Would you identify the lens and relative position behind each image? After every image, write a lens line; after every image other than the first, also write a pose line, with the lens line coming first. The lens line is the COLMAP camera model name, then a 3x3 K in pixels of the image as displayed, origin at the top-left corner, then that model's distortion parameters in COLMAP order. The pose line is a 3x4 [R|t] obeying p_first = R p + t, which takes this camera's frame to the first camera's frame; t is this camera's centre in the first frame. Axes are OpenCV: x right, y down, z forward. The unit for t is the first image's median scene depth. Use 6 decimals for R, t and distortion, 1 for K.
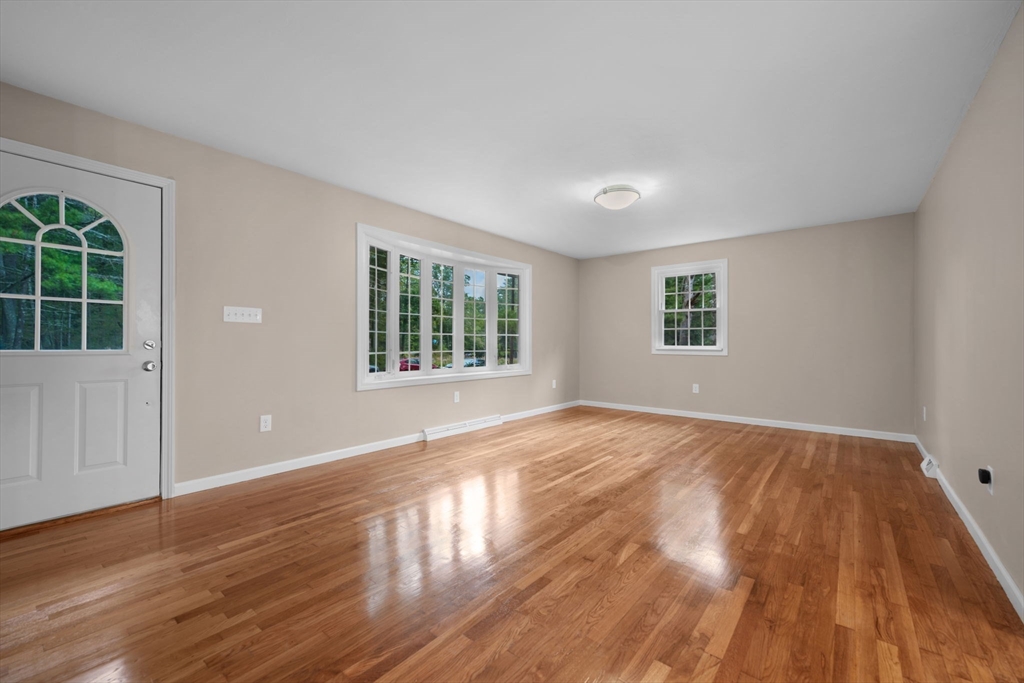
lens RADIAL K [[431.3, 0, 499.8], [0, 431.3, 340.6], [0, 0, 1]] dist [0.009602, -0.000101]
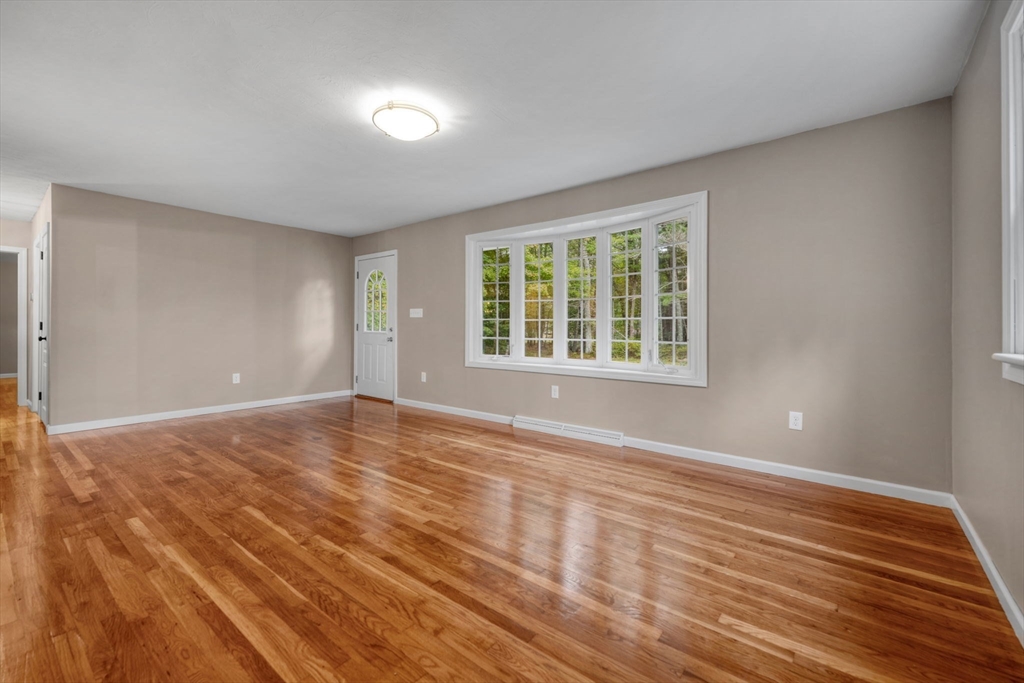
lens RADIAL K [[425.7, 0, 517.2], [0, 425.7, 337.6], [0, 0, 1]] dist [0.010450, -0.000204]
pose [[0.015613, 0.015881, -0.999752, 1.039035], [-0.002352, 0.999872, 0.015846, 0.011330], [0.999875, 0.002104, 0.015648, 1.255177]]
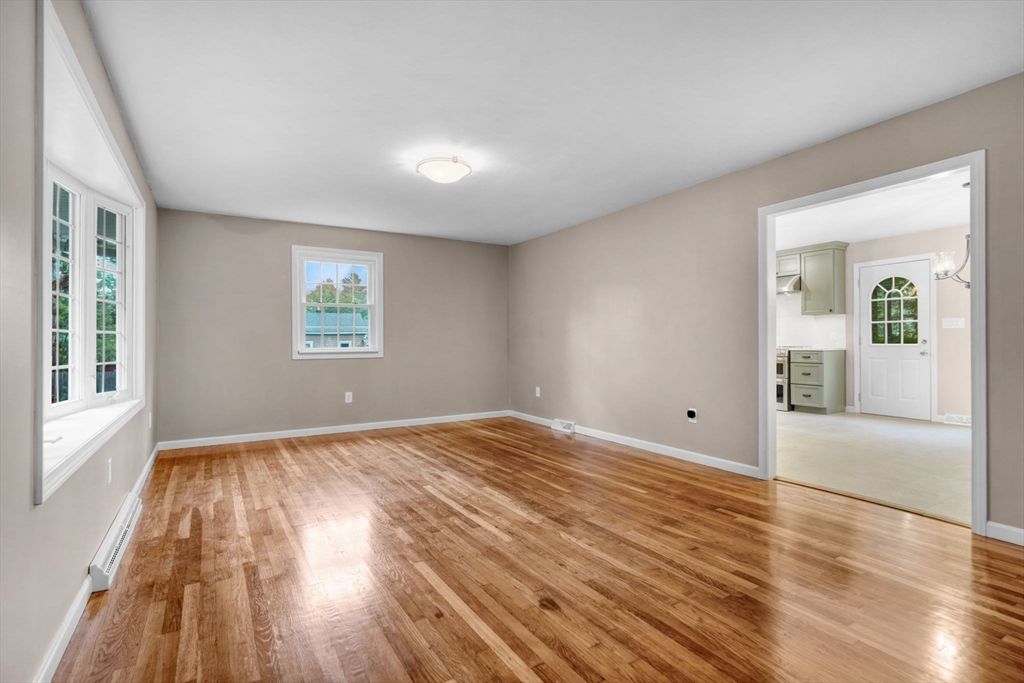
lens RADIAL K [[497.6, 0, 530.7], [0, 497.6, 339.8], [0, 0, 1]] dist [-0.001526, -0.000765]
pose [[0.307743, -0.004046, 0.951461, -0.626795], [0.007240, 0.999972, 0.001910, -0.004551], [-0.951442, 0.006301, 0.307764, 0.588998]]
